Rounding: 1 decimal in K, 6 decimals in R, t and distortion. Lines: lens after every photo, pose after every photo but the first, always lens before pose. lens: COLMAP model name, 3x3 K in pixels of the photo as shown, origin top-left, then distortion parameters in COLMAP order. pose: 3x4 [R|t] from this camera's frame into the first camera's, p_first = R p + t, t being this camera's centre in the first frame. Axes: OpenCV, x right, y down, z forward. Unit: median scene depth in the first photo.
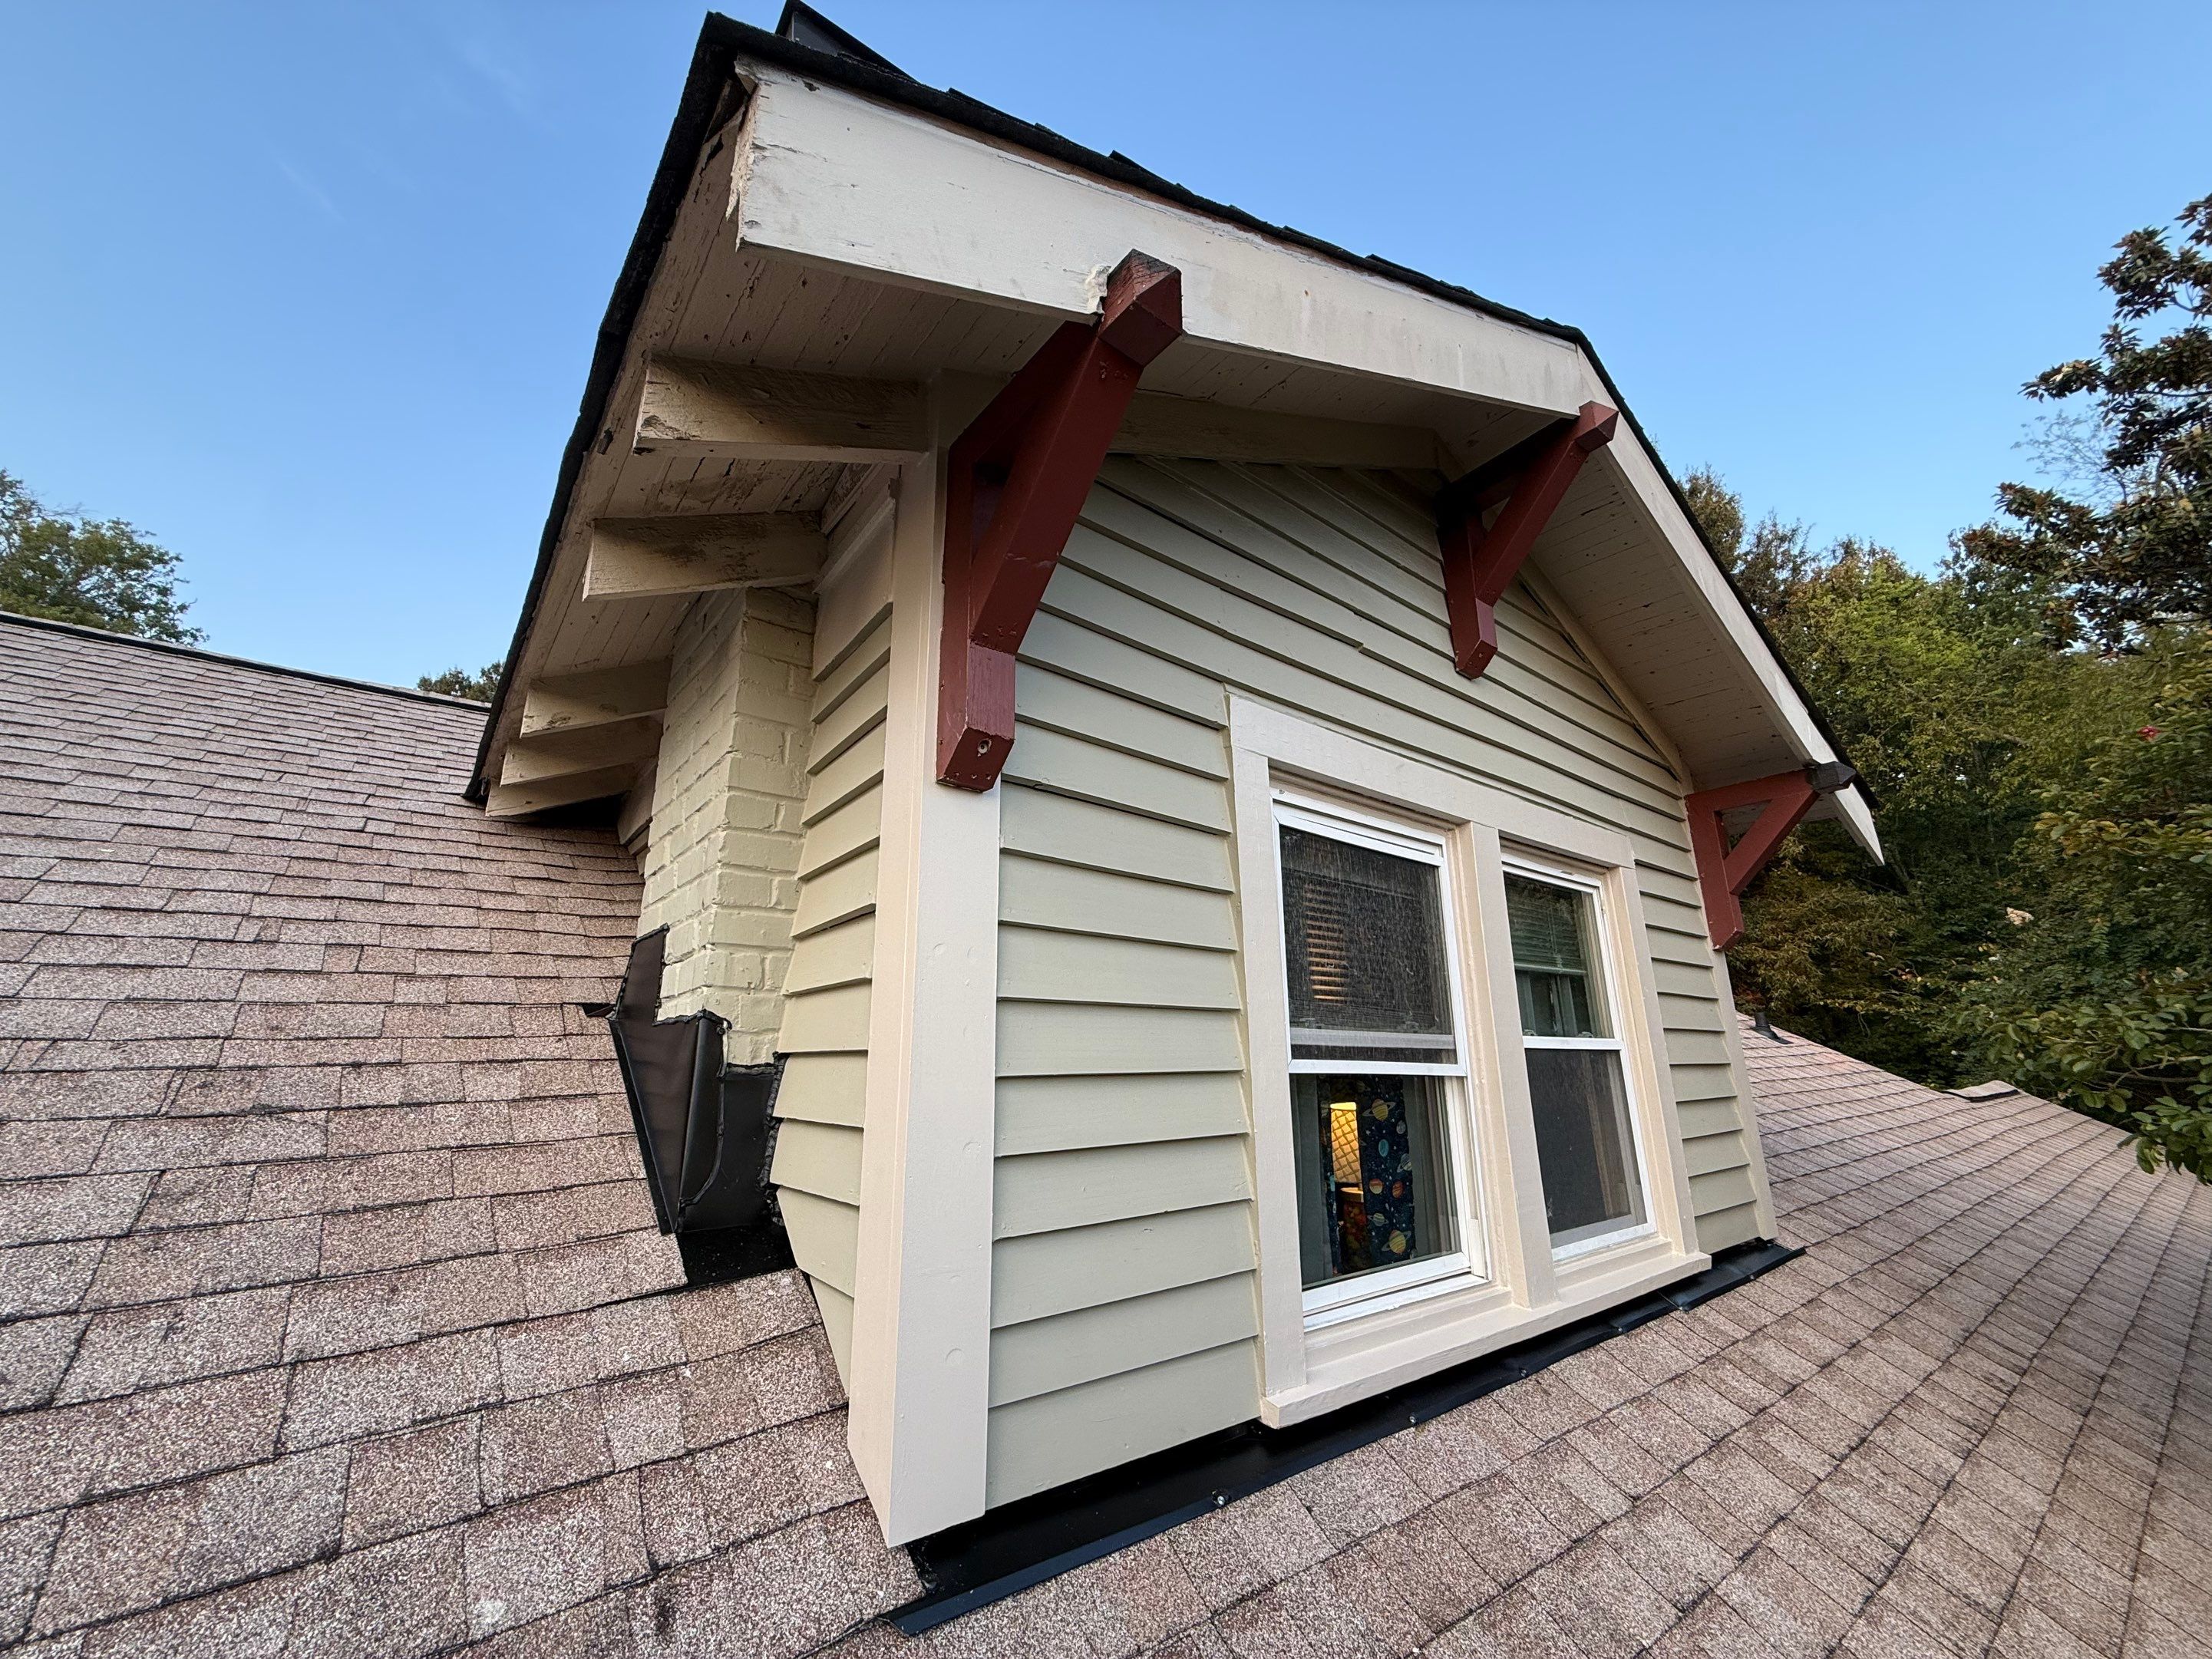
lens RADIAL K [[883.5, 0, 1106.0], [0, 883.5, 829.5], [0, 0, 1]] dist [0.017024, -0.019606]
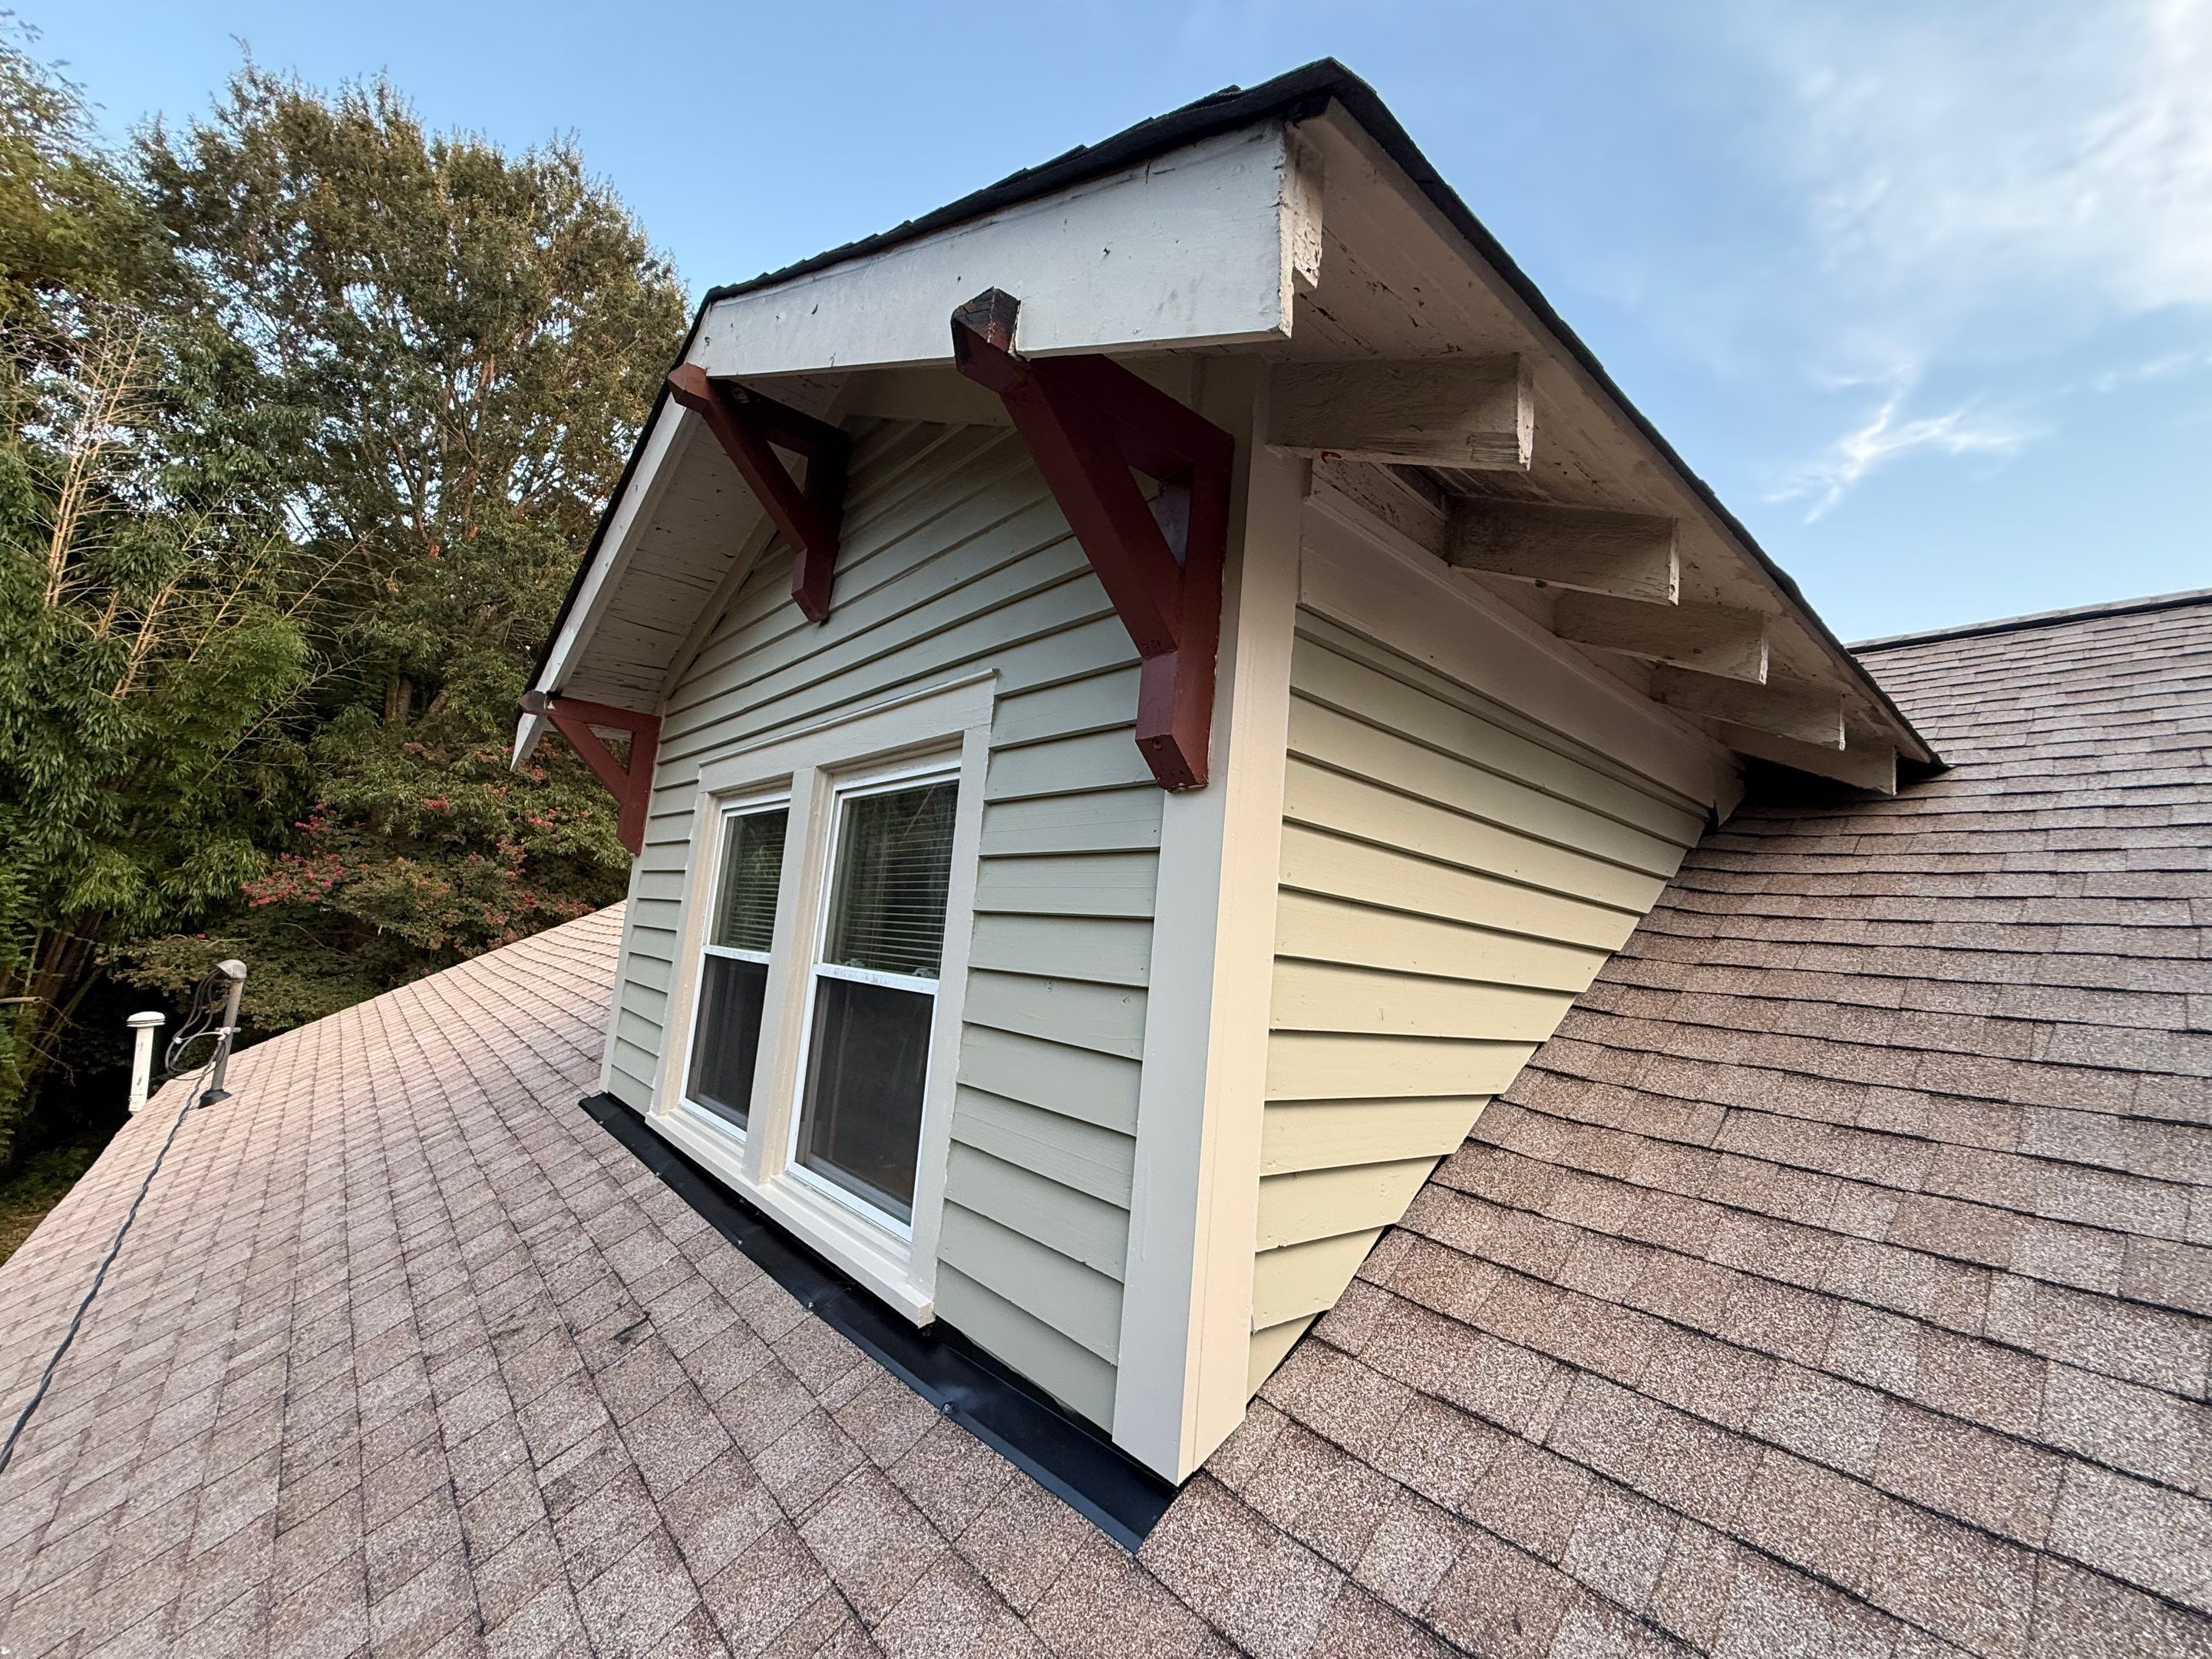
lens RADIAL K [[883.5, 0, 1106.0], [0, 883.5, 829.5], [0, 0, 1]] dist [0.017024, -0.019606]
pose [[0.043060, -0.130373, -0.990529, 1.485005], [0.169878, 0.977967, -0.121335, 0.257691], [0.984524, -0.163045, 0.064259, 1.262708]]
